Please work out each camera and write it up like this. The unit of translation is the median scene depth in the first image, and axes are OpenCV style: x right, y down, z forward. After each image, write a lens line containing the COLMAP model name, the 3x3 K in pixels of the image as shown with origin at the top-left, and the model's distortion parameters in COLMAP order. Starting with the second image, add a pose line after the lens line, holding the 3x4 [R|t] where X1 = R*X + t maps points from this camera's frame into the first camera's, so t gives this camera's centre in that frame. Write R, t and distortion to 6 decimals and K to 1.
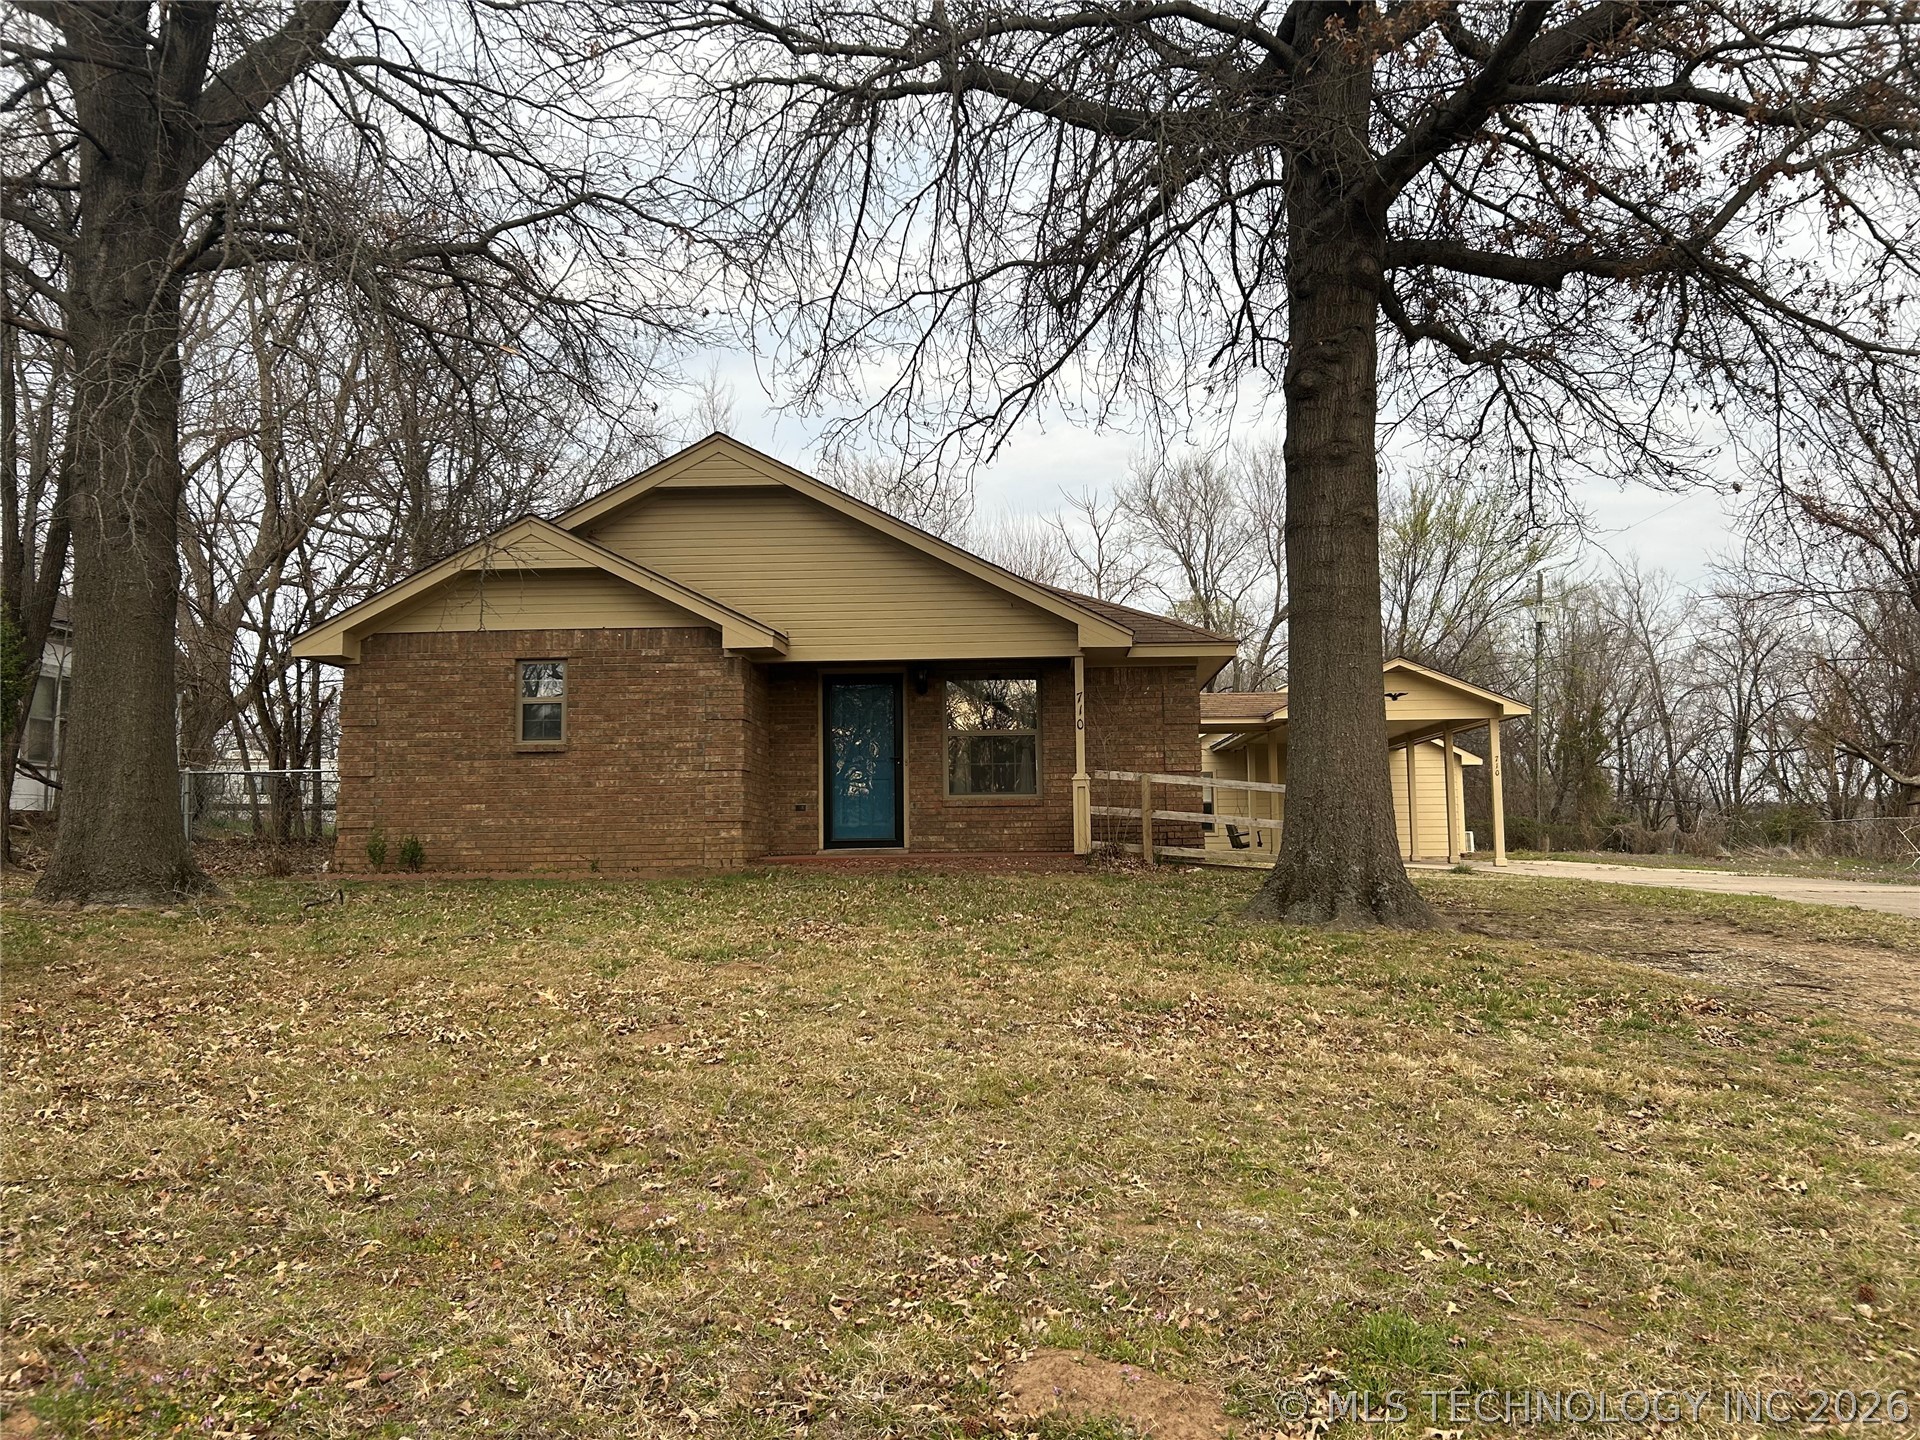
lens RADIAL K [[1461.4, 0, 960.5], [0, 1461.4, 721.0], [0, 0, 1]] dist [0.059928, -0.016164]
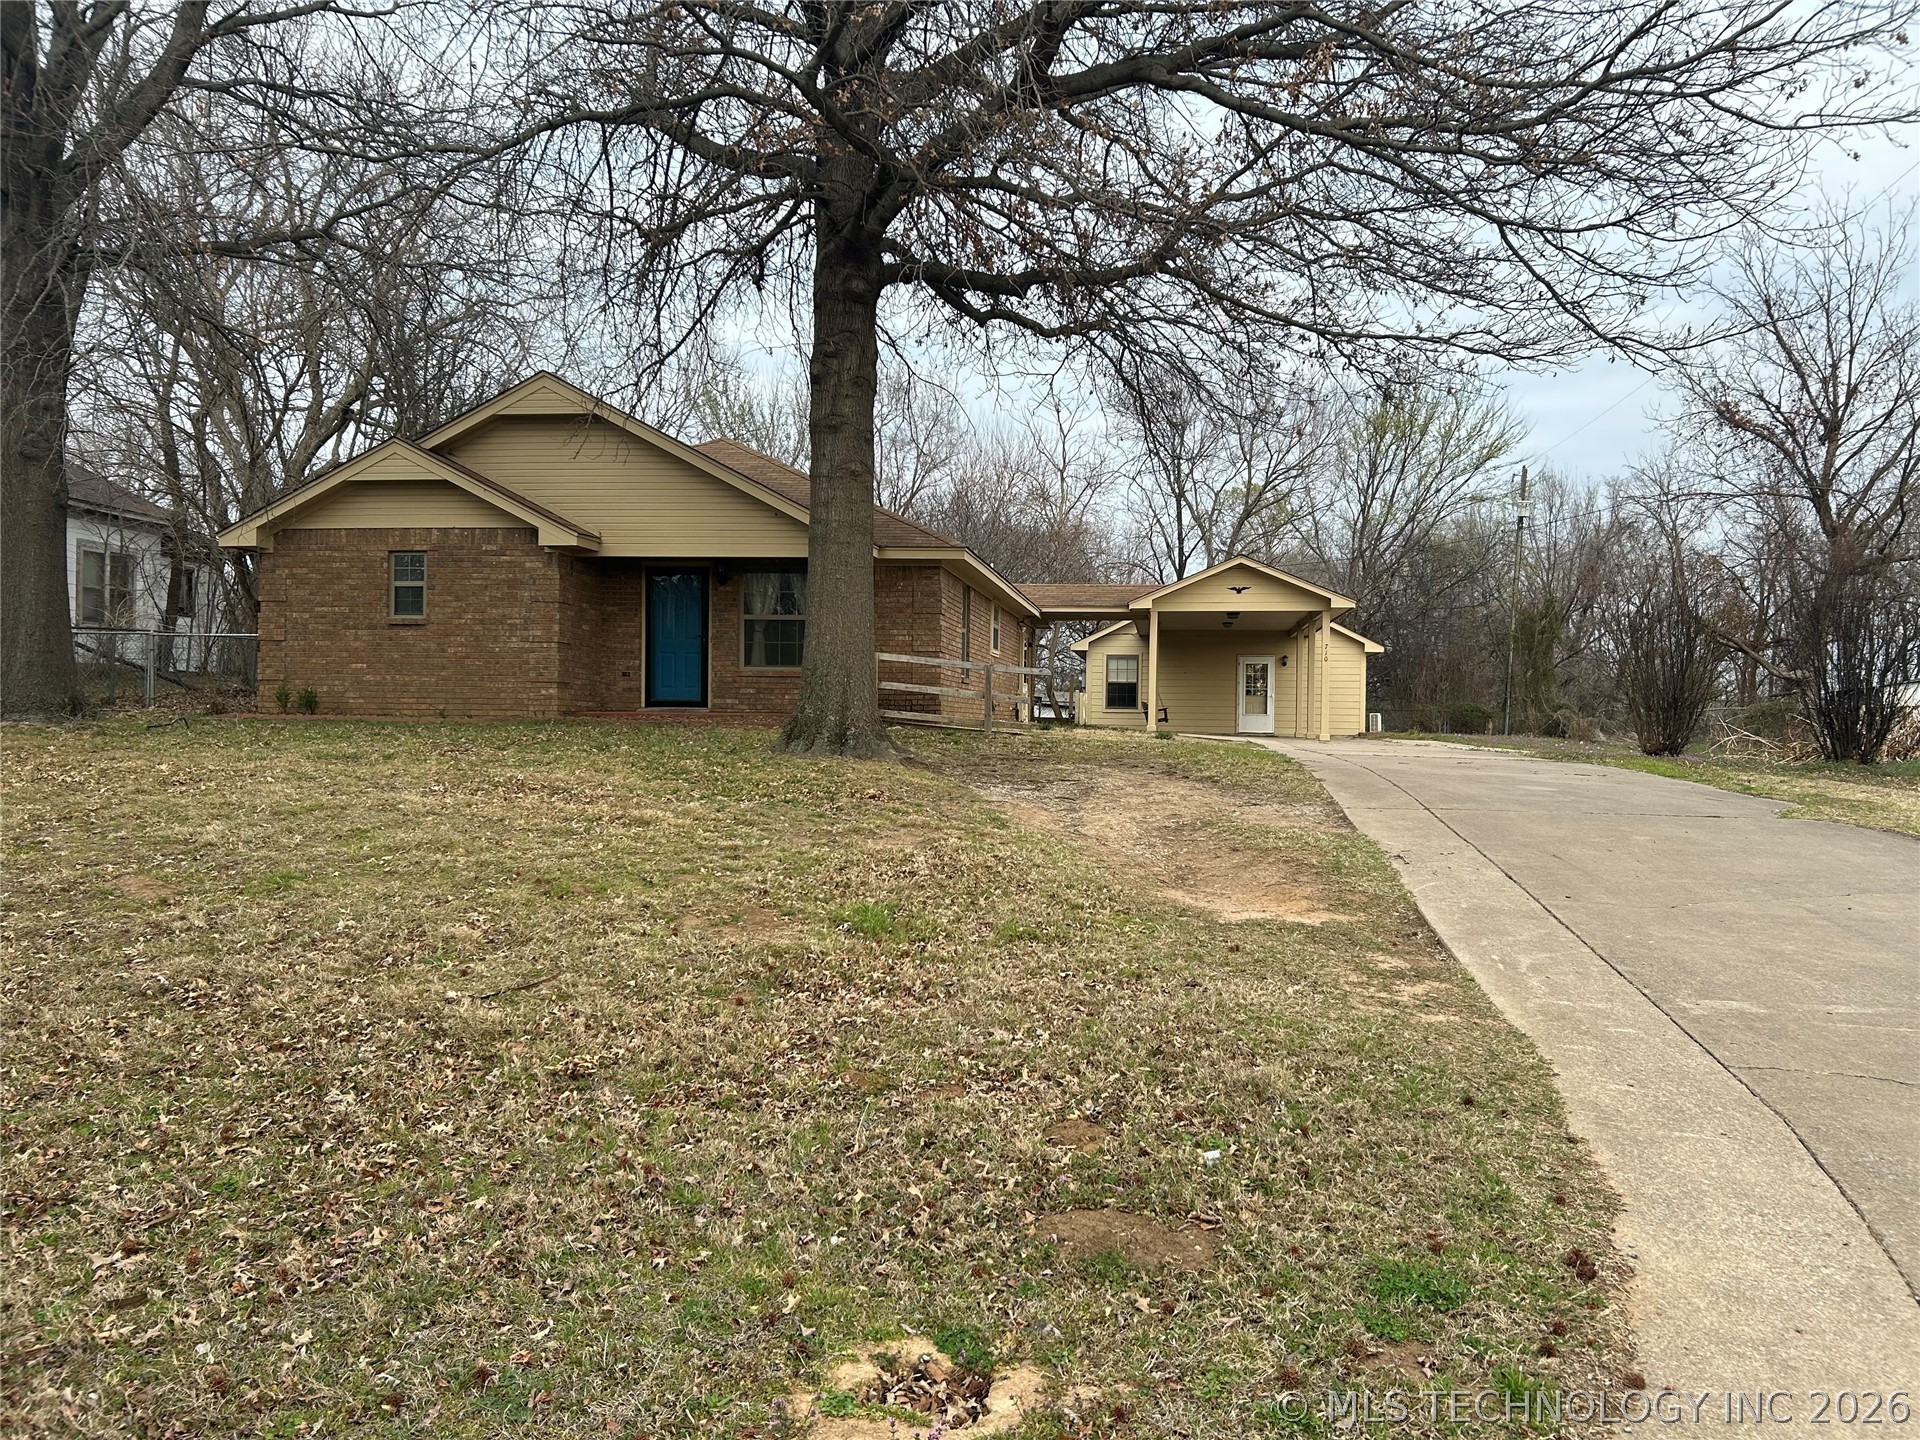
lens RADIAL K [[1461.4, 0, 958.6], [0, 1461.4, 725.4], [0, 0, 1]] dist [0.059928, -0.016164]
pose [[0.995866, 0.025919, -0.087053, 0.289332], [-0.018307, 0.996029, 0.087124, -0.011092], [0.088965, -0.085170, 0.992387, -0.226735]]
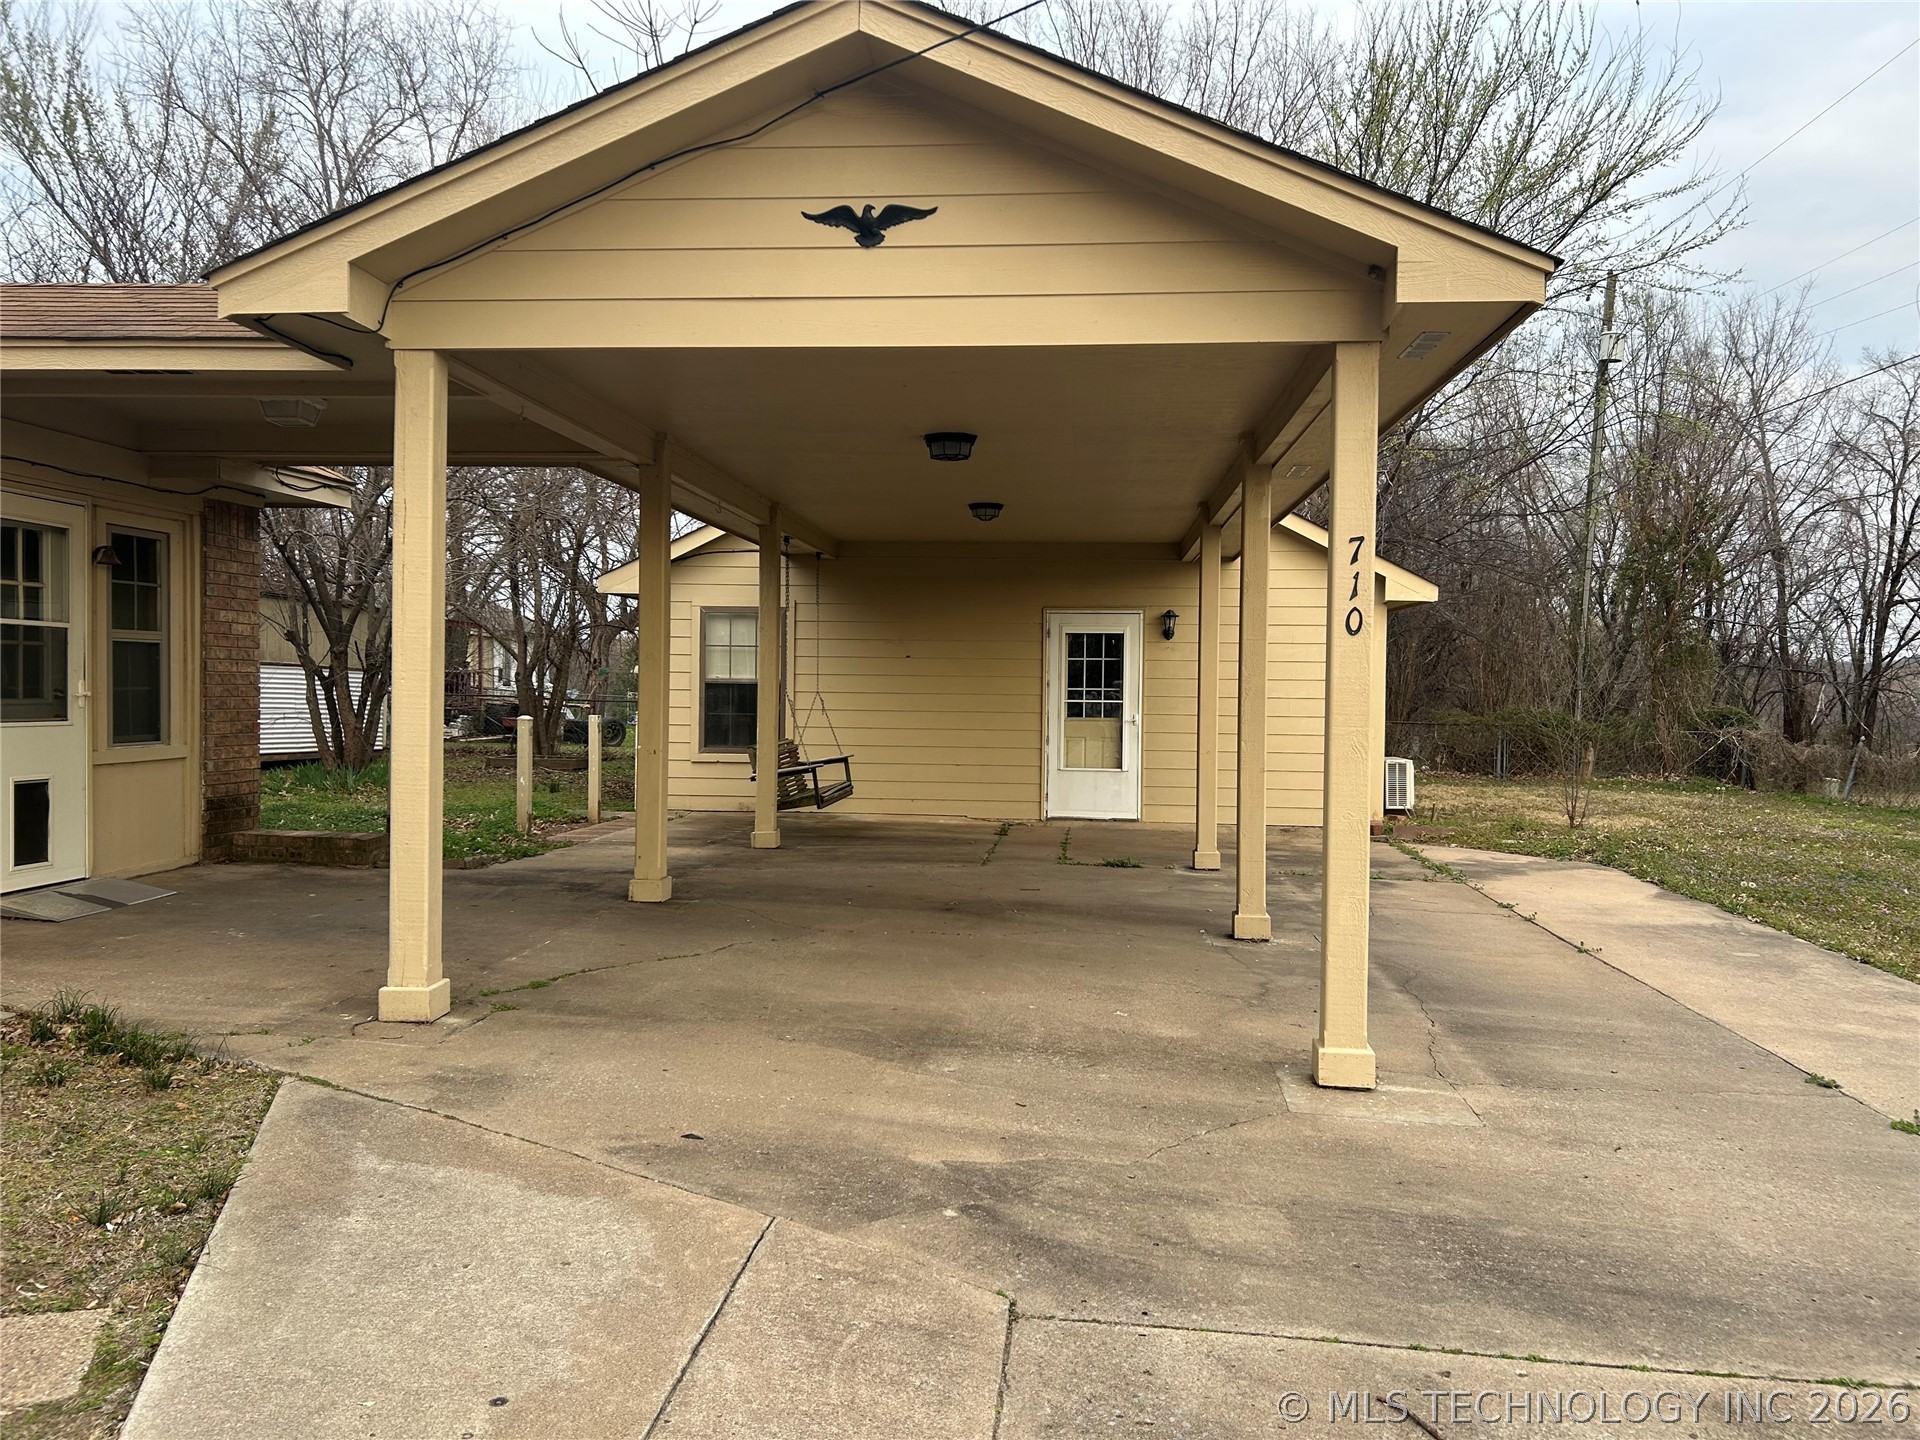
lens RADIAL K [[1461.4, 0, 957.0], [0, 1461.4, 725.6], [0, 0, 1]] dist [0.059928, -0.016164]
pose [[0.999292, 0.024817, -0.028273, 0.498909], [-0.021499, 0.993458, 0.112160, 0.044928], [0.030871, -0.111473, 0.993288, 1.258376]]
